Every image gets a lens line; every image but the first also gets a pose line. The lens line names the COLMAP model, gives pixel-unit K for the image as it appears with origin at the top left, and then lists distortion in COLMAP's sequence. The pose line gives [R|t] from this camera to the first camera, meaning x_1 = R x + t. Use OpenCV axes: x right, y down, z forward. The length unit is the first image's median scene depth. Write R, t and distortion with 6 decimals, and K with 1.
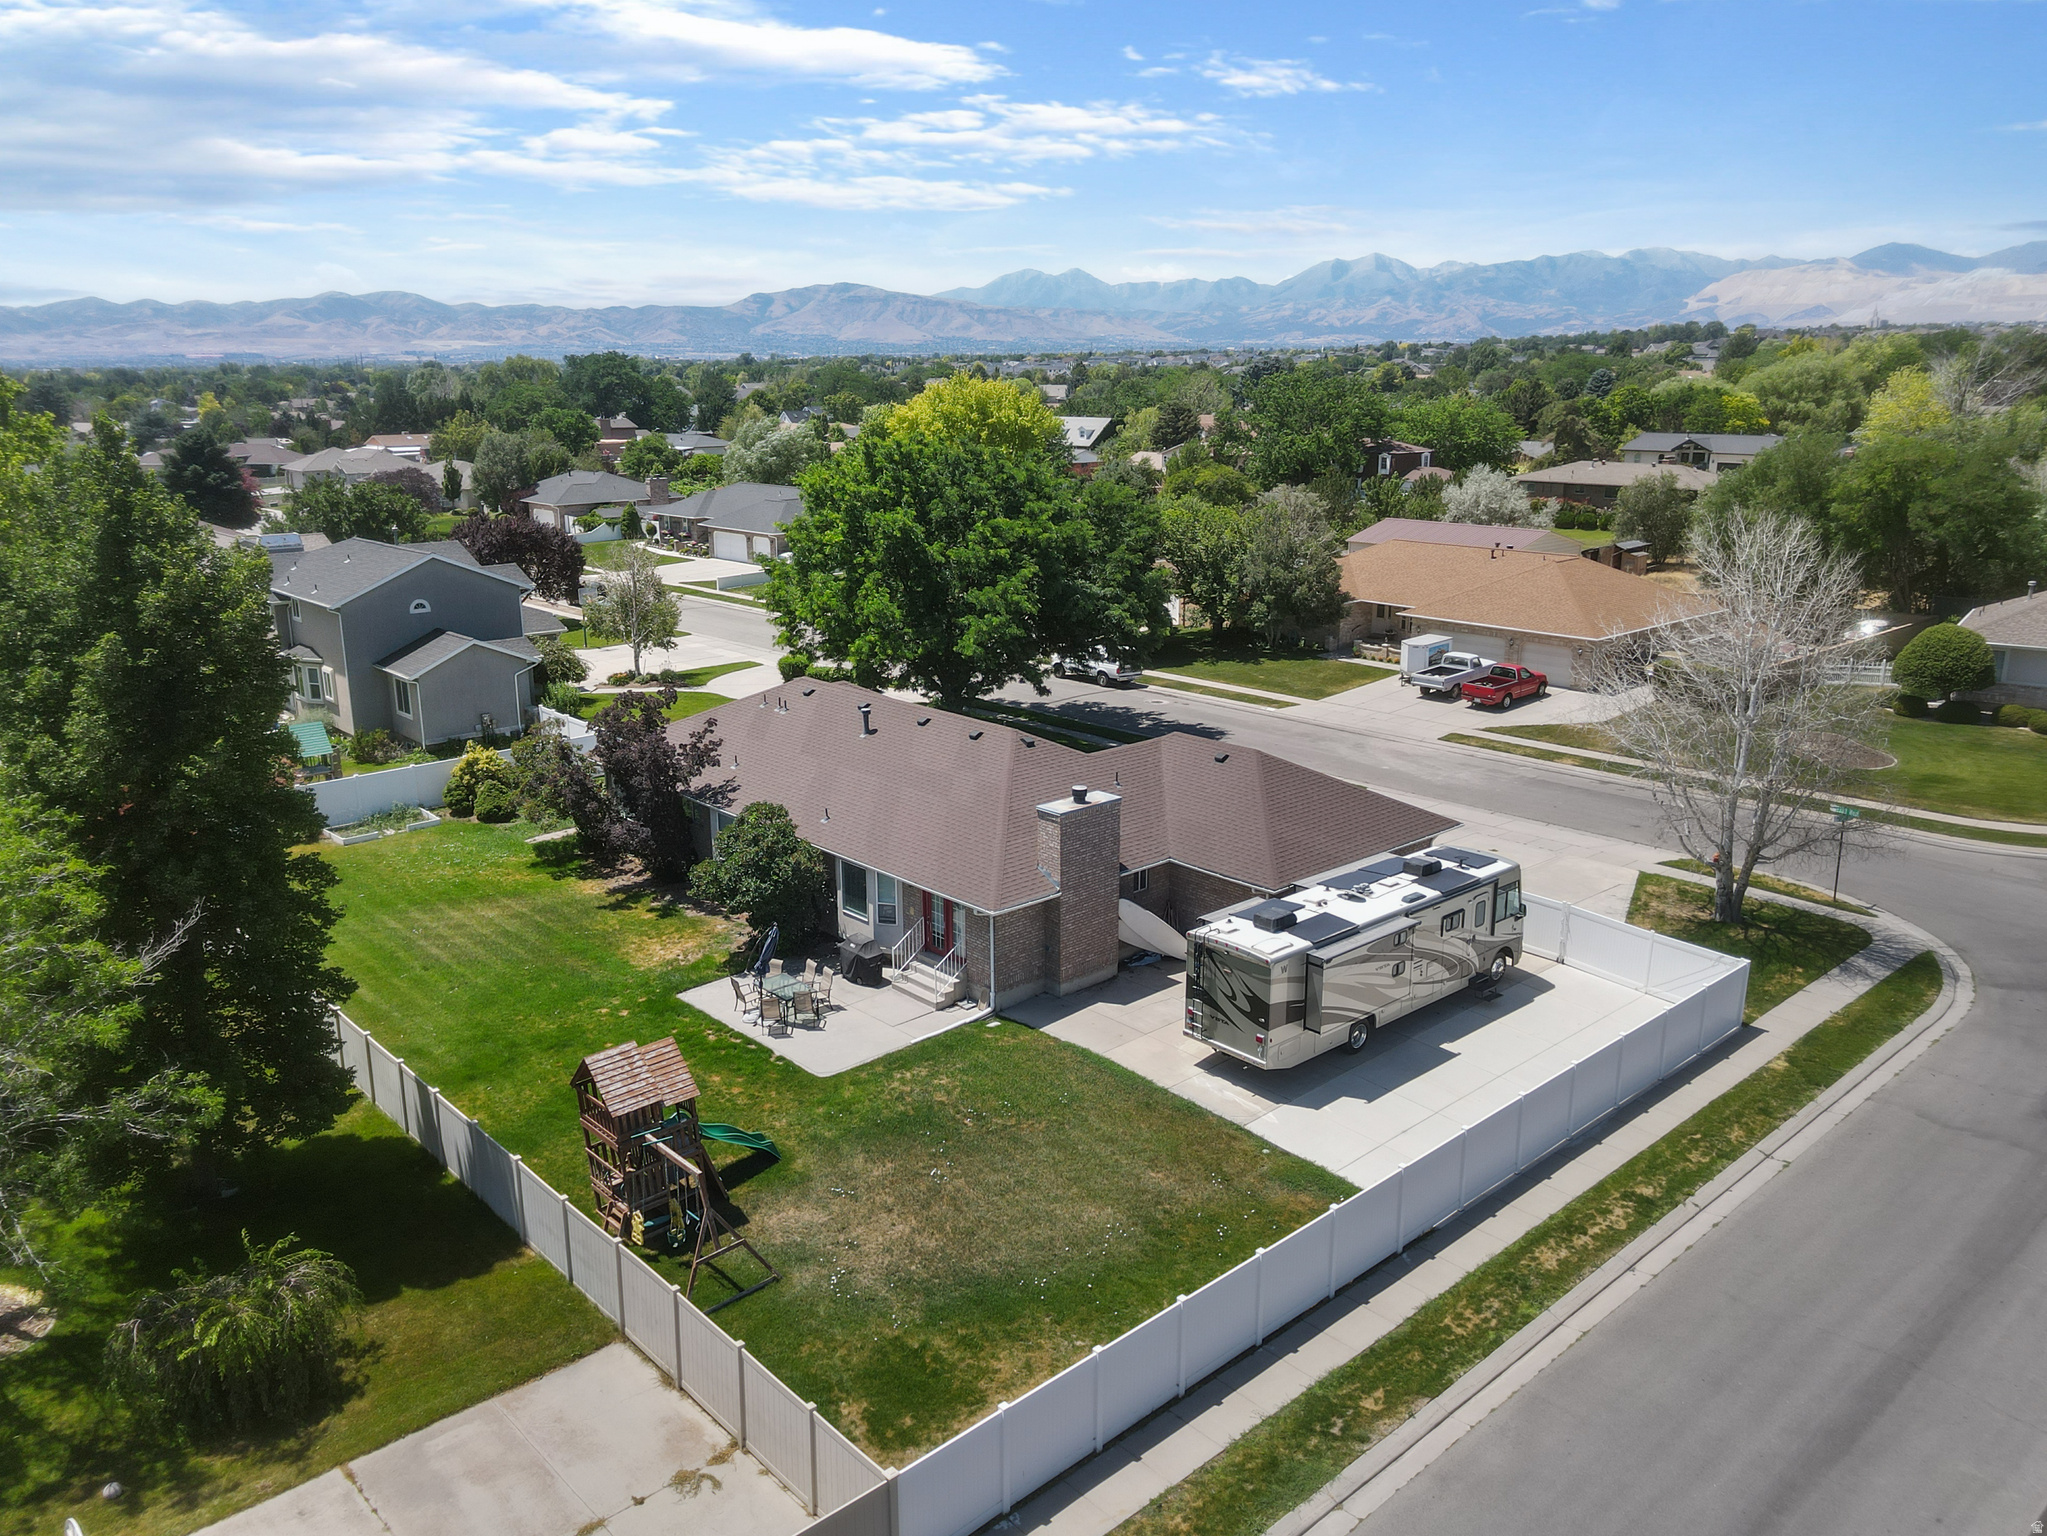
lens RADIAL K [[1528.3, 0, 1041.3], [0, 1528.3, 764.2], [0, 0, 1]] dist [0.022809, -0.007980]
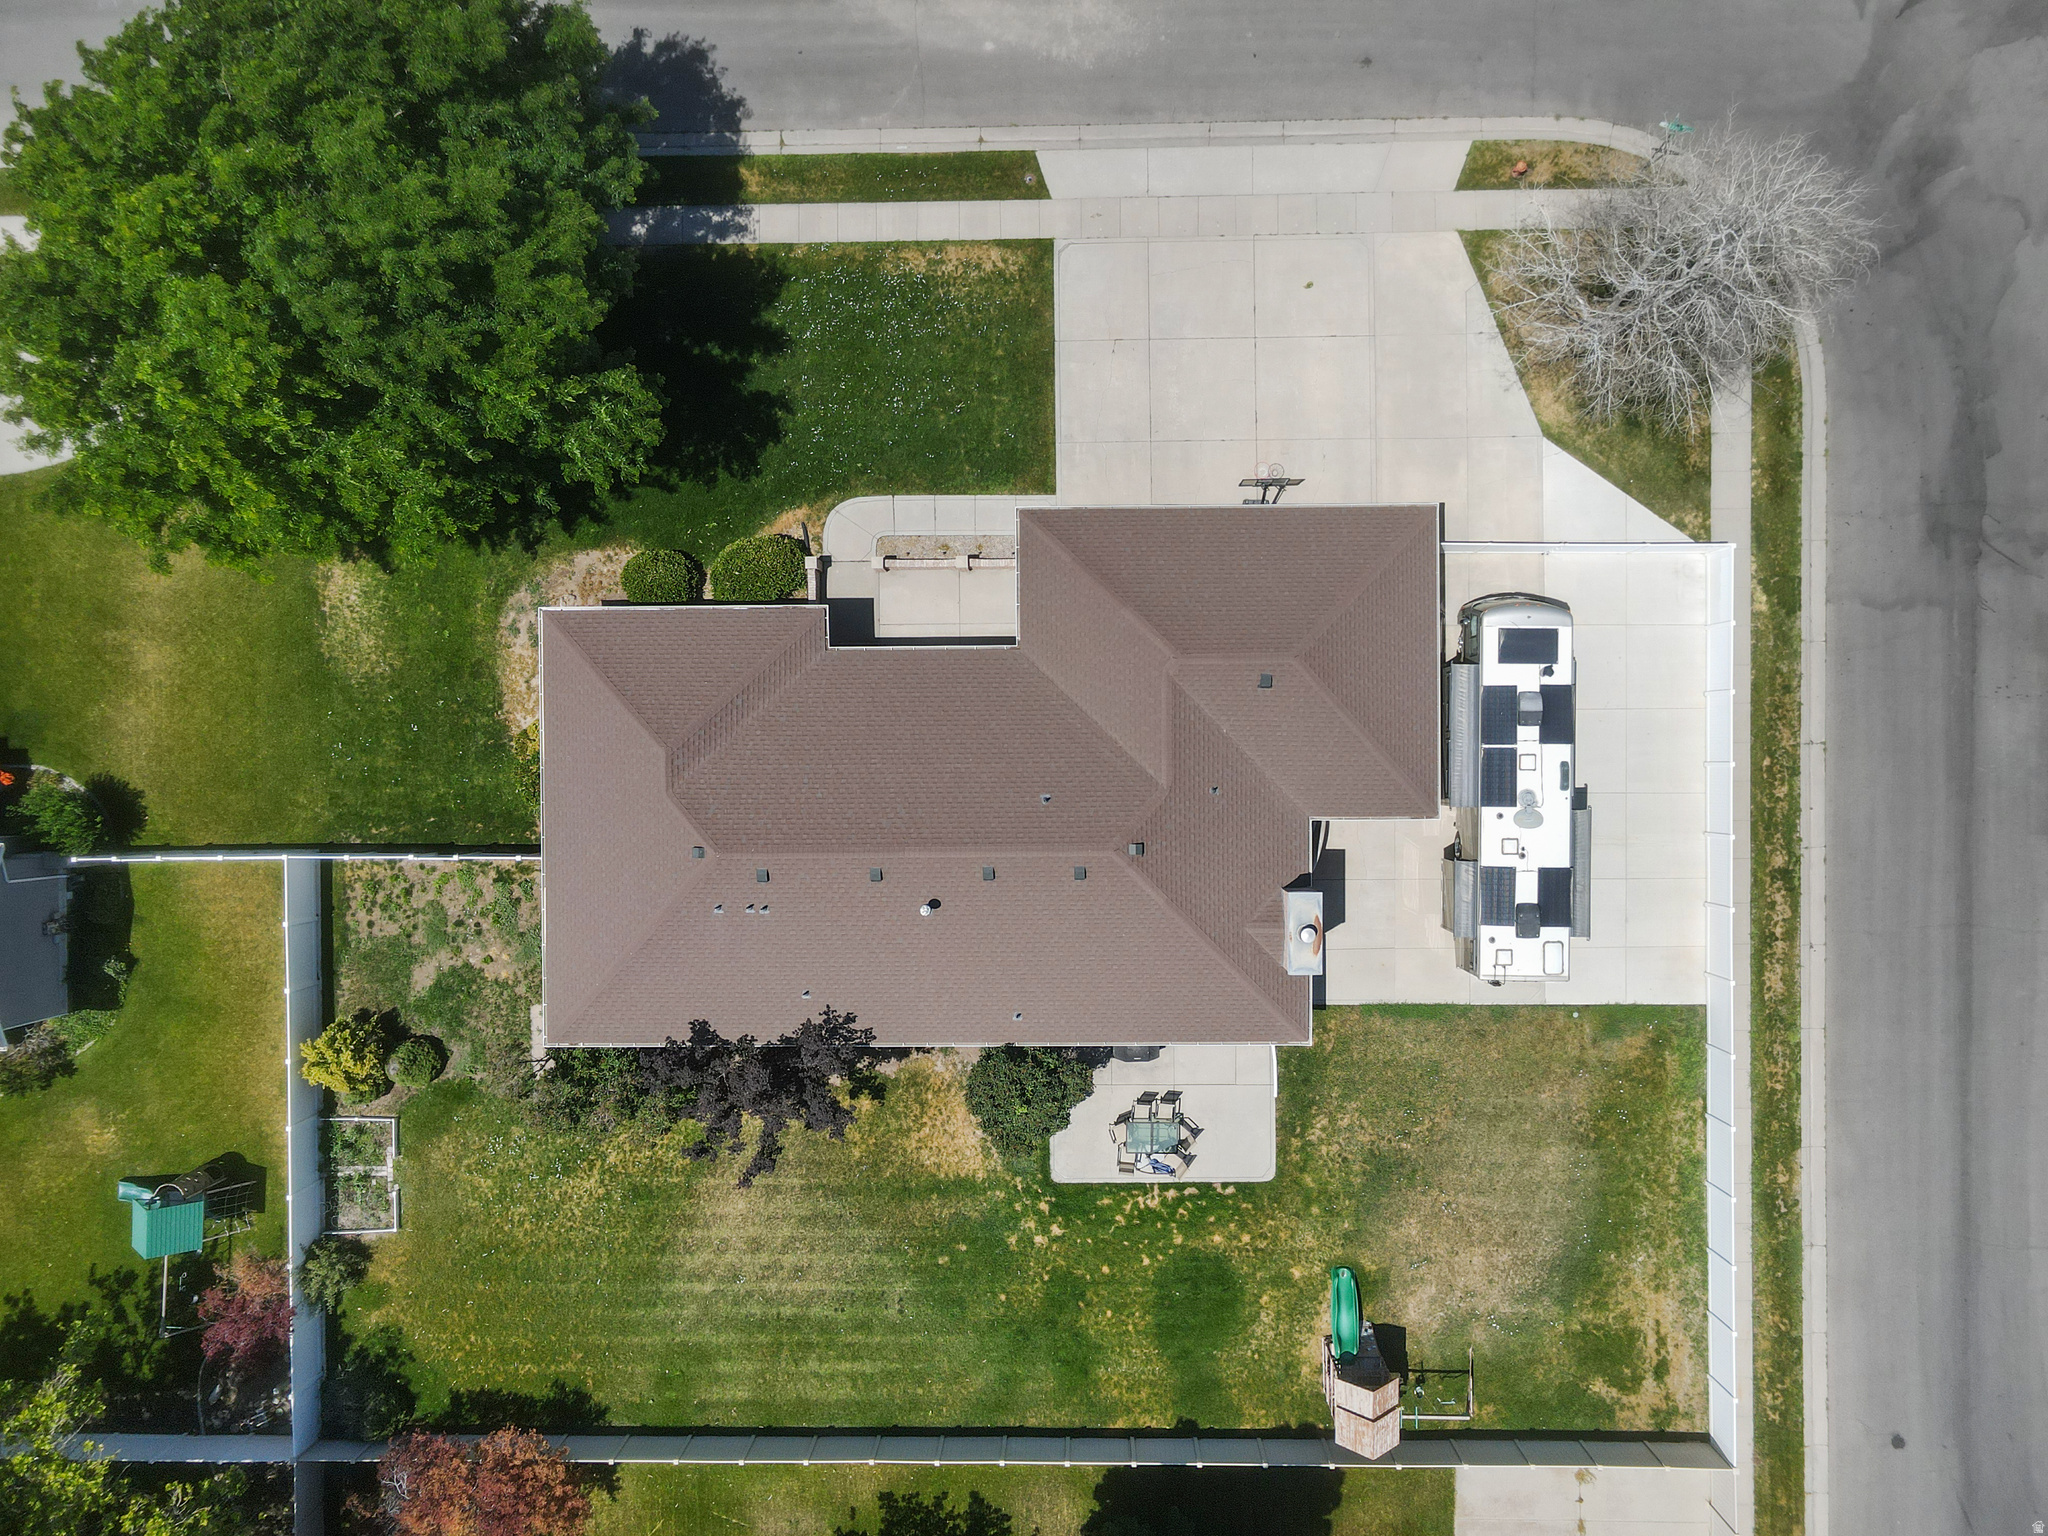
lens RADIAL K [[1529.0, 0, 1041.8], [0, 1529.0, 764.2], [0, 0, 1]] dist [0.022809, -0.007980]
pose [[0.676165, -0.736573, -0.016174, 0.004646], [0.199917, 0.162304, 0.966277, -1.104626], [-0.709108, -0.656596, 0.256998, 0.997328]]
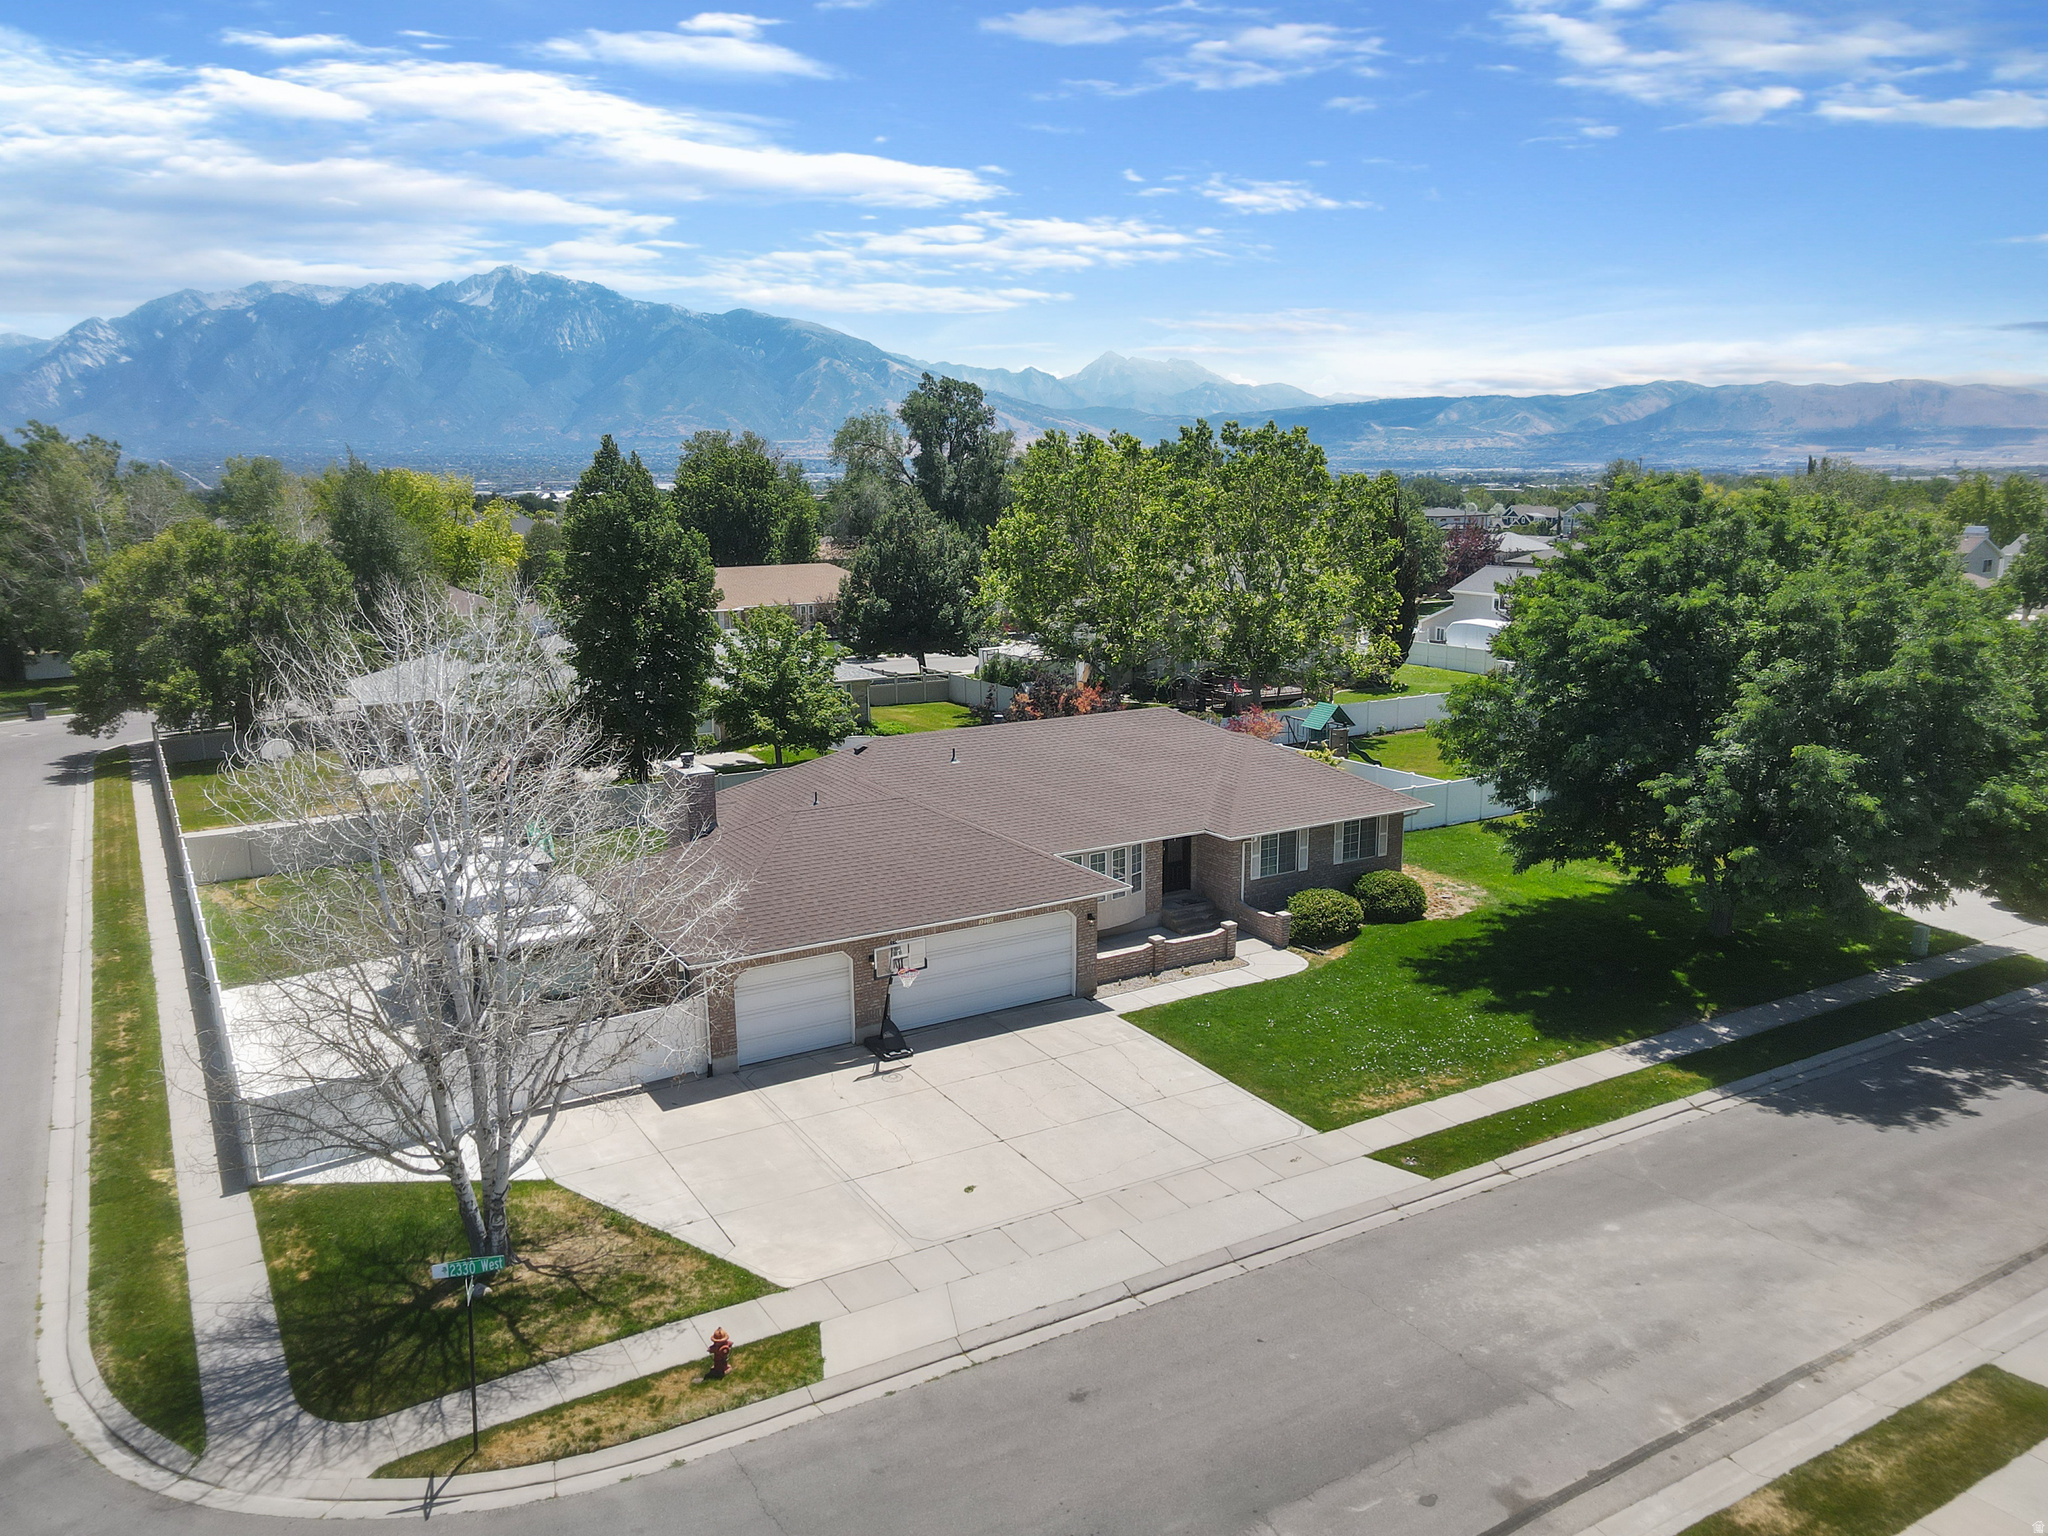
lens RADIAL K [[1529.0, 0, 1041.8], [0, 1529.0, 764.2], [0, 0, 1]] dist [0.022809, -0.007980]
pose [[-0.203380, 0.192025, -0.960085, 1.146042], [-0.232998, 0.942917, 0.237949, -0.331566], [0.950973, 0.272092, -0.147028, 1.514350]]
